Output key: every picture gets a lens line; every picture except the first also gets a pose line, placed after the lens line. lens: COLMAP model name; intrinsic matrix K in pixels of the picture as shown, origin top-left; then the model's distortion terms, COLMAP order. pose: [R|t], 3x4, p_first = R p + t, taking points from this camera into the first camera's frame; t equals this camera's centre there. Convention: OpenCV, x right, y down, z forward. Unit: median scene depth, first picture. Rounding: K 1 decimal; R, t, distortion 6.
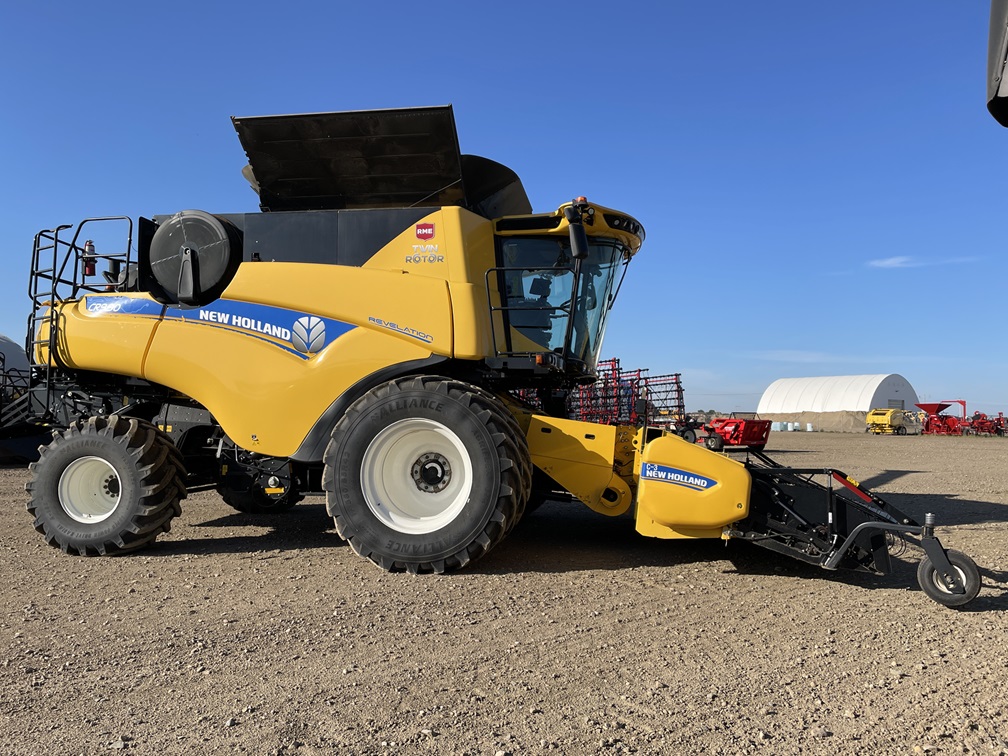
lens RADIAL K [[756.8, 0, 502.0], [0, 756.8, 377.0], [0, 0, 1]] dist [0.103756, -0.129544]
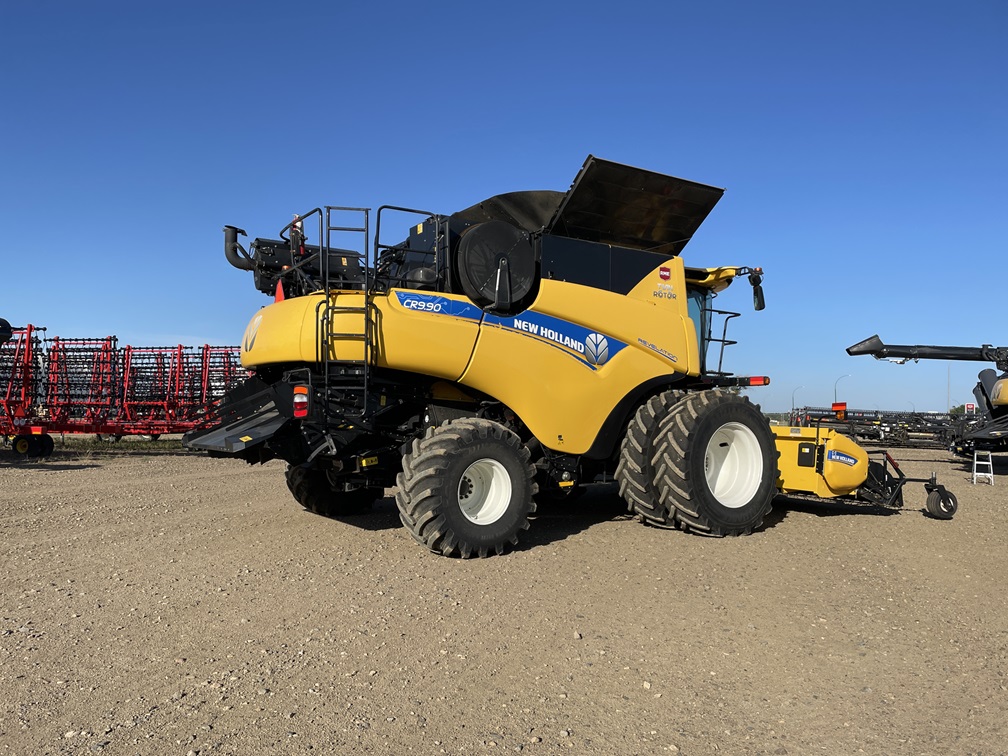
lens RADIAL K [[756.8, 0, 502.0], [0, 756.8, 377.0], [0, 0, 1]] dist [0.103756, -0.129544]
pose [[0.734830, 0.034610, 0.677368, -1.144320], [-0.047946, 0.998849, 0.000977, -0.006865], [-0.676554, -0.033195, 0.735644, 0.239255]]
